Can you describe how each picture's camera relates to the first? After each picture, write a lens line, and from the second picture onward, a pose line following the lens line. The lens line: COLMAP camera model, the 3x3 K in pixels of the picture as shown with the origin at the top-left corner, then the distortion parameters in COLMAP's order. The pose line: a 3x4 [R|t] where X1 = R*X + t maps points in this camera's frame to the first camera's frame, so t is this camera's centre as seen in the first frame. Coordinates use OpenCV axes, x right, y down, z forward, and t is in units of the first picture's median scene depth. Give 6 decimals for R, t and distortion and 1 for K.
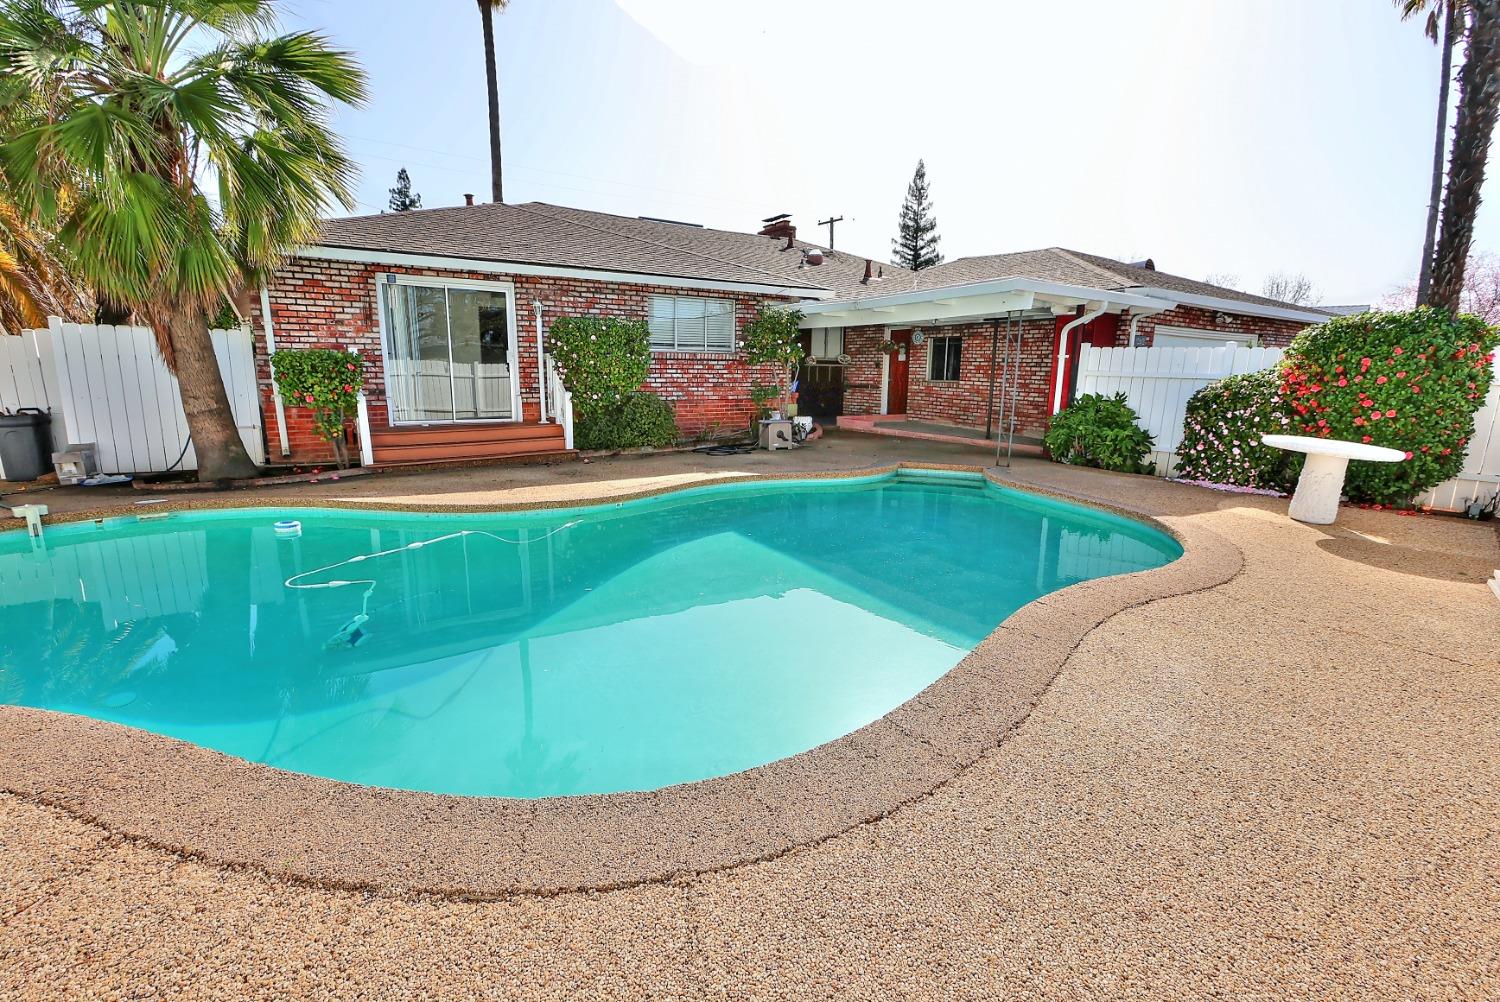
lens RADIAL K [[694.2, 0, 751.4], [0, 694.2, 512.0], [0, 0, 1]] dist [-0.016113, -0.000149]
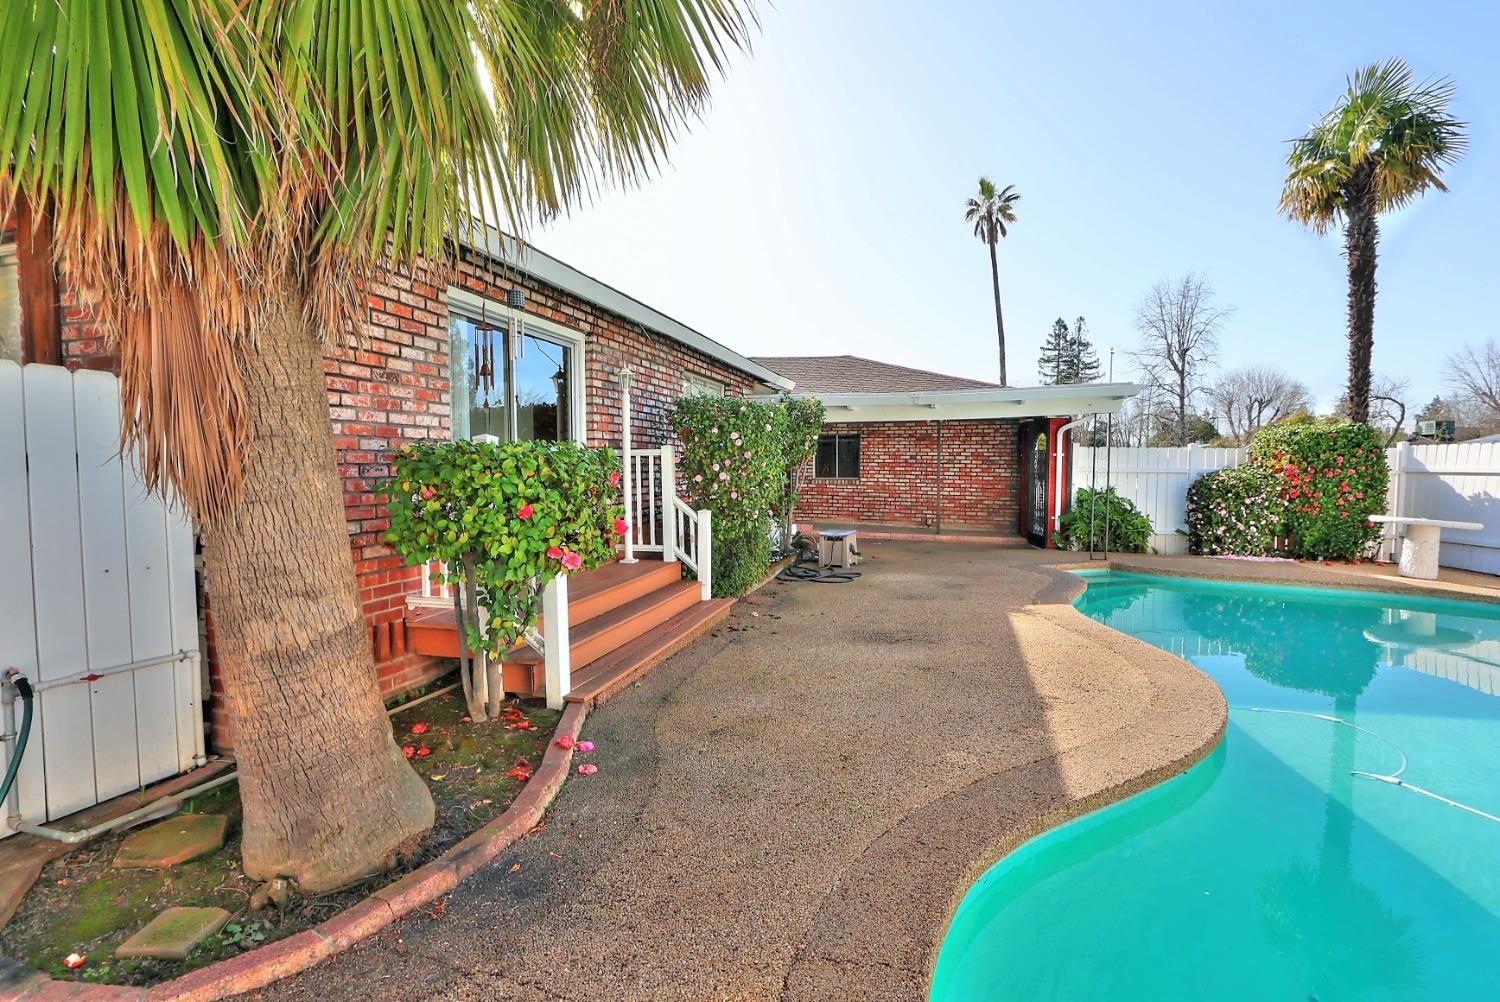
lens RADIAL K [[694.2, 0, 751.4], [0, 694.2, 512.0], [0, 0, 1]] dist [-0.016113, -0.000149]
pose [[0.764677, -0.052285, 0.642289, -0.708421], [0.136947, 0.987121, -0.082686, -0.123833], [-0.629694, 0.151187, 0.761990, 0.536326]]
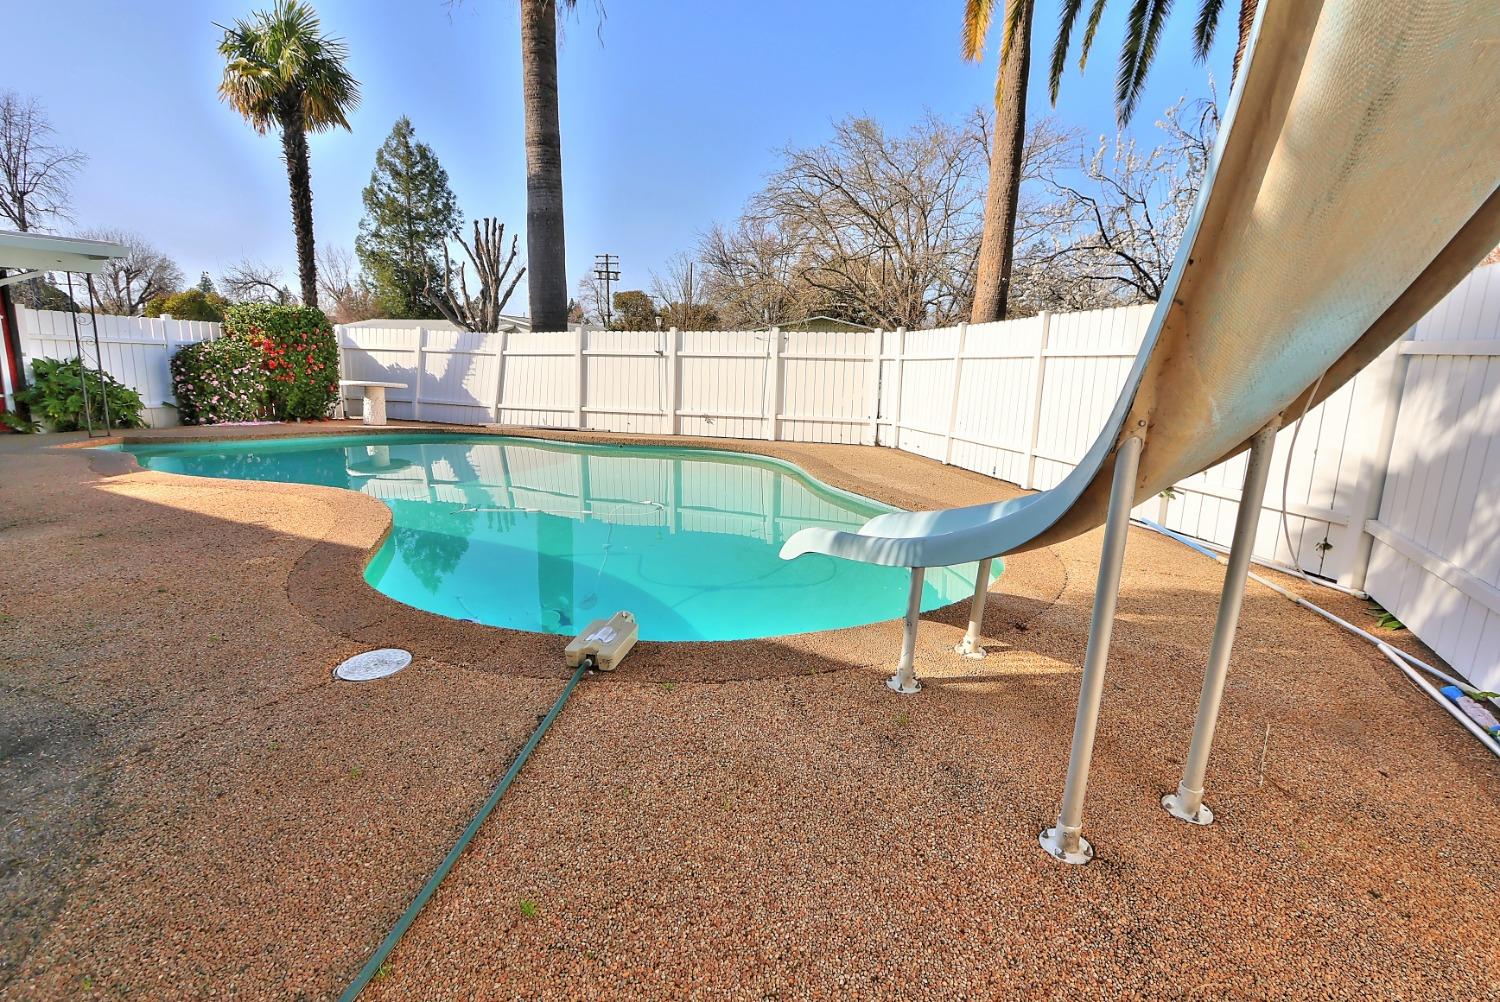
lens RADIAL K [[699.2, 0, 745.6], [0, 699.2, 483.2], [0, 0, 1]] dist [0.000978, 0.000102]
pose [[-0.461164, -0.174183, 0.870051, -0.910196], [0.147054, 0.951981, 0.268530, -0.135180], [-0.875045, 0.251780, -0.413405, 0.646348]]
